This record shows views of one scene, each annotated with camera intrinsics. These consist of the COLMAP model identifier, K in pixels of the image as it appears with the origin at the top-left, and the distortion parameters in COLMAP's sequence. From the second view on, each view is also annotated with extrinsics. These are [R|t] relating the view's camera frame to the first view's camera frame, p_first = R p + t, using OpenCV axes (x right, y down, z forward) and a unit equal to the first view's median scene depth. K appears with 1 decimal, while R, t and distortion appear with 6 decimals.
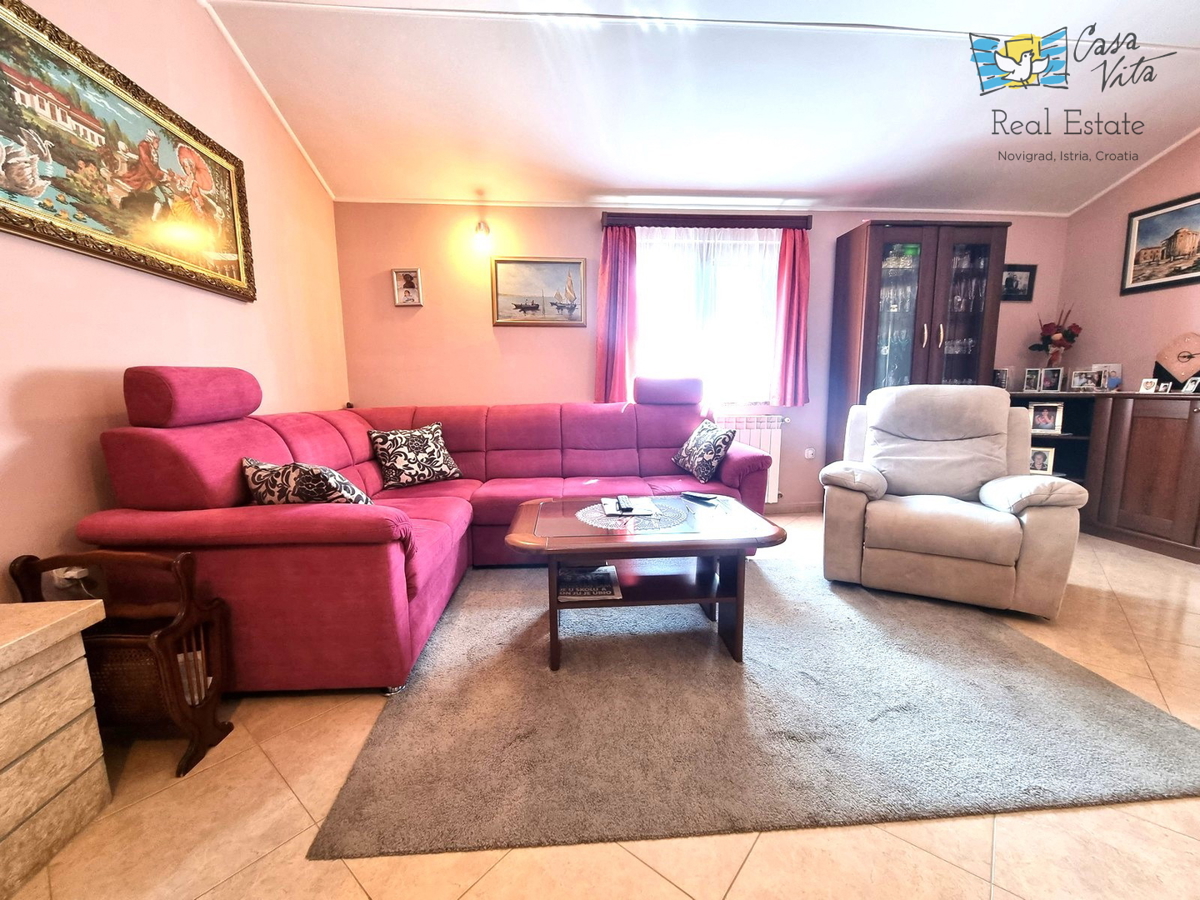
lens RADIAL K [[490.4, 0, 596.5], [0, 490.4, 461.1], [0, 0, 1]] dist [0.004542, -0.004169]
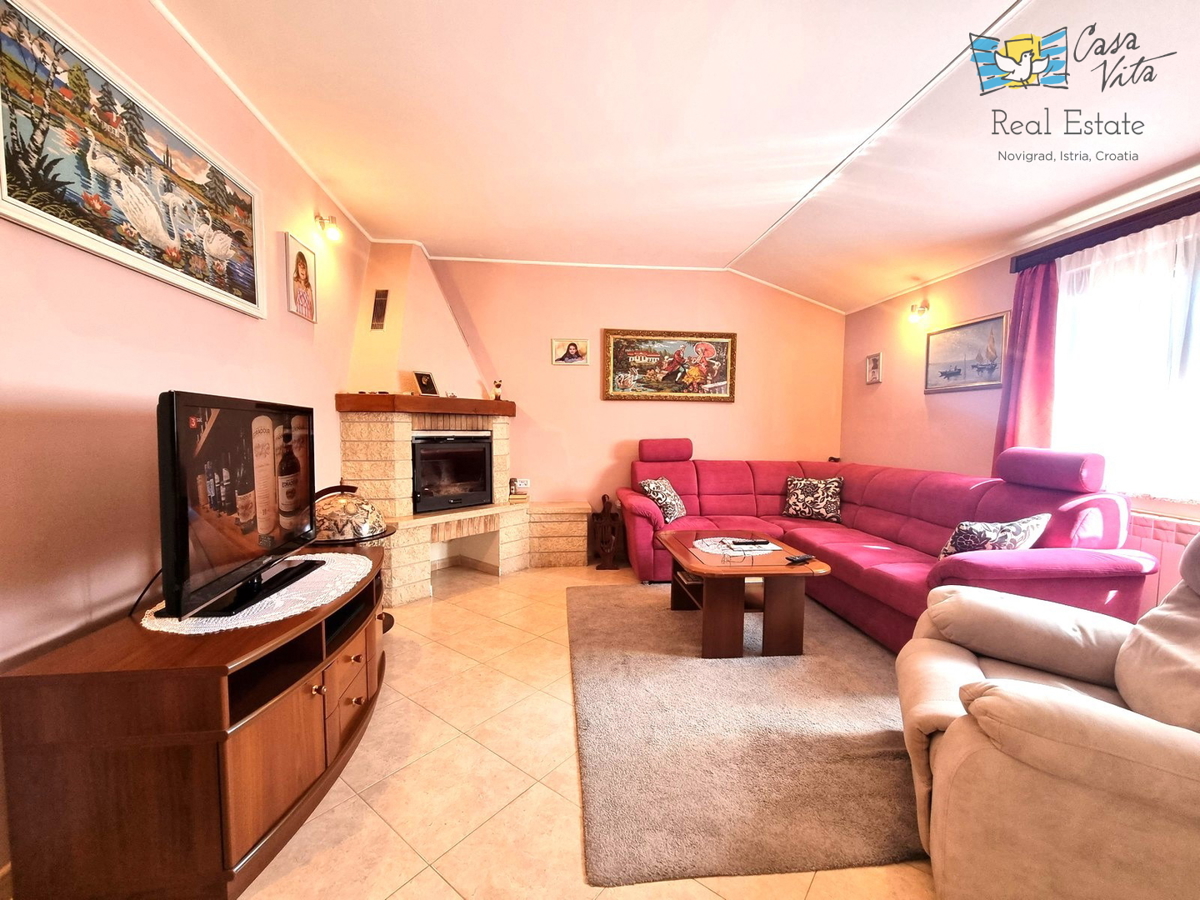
lens RADIAL K [[490.4, 0, 596.5], [0, 490.4, 461.1], [0, 0, 1]] dist [0.004542, -0.004169]
pose [[0.027597, 0.075936, -0.996731, 1.130958], [-0.151221, 0.985952, 0.070928, -0.138606], [0.988115, 0.148769, 0.038693, 0.387000]]
